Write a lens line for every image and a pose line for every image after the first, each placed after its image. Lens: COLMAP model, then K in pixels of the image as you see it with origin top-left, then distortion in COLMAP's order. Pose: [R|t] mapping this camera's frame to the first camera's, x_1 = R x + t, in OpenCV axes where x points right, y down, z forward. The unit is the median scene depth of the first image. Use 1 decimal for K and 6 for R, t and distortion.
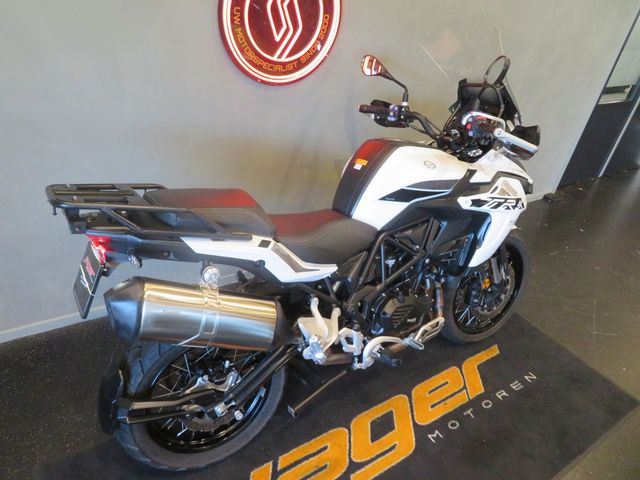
lens RADIAL K [[463.6, 0, 318.1], [0, 463.6, 237.7], [0, 0, 1]] dist [-0.015420, 0.009114]
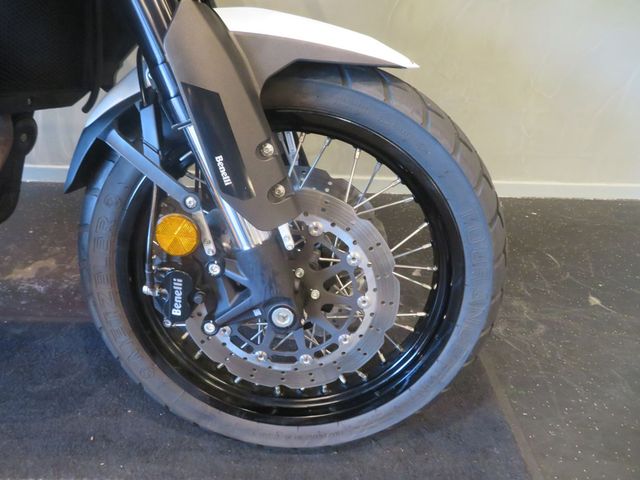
lens RADIAL K [[463.6, 0, 321.3], [0, 463.6, 240.7], [0, 0, 1]] dist [-0.015420, 0.009114]
pose [[0.848710, 0.215468, -0.482976, 0.696118], [-0.229265, 0.972866, 0.031145, 0.093717], [0.476581, 0.084297, 0.875080, 1.010568]]
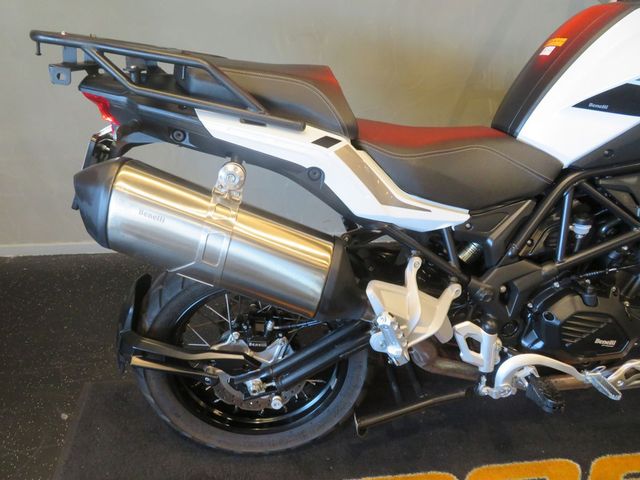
lens RADIAL K [[463.6, 0, 311.5], [0, 463.6, 241.7], [0, 0, 1]] dist [-0.015420, 0.009114]
pose [[0.873939, 0.176920, -0.452692, 0.127186], [-0.160291, 0.984201, 0.075196, 0.077047], [0.458844, 0.006846, 0.888491, 0.360664]]
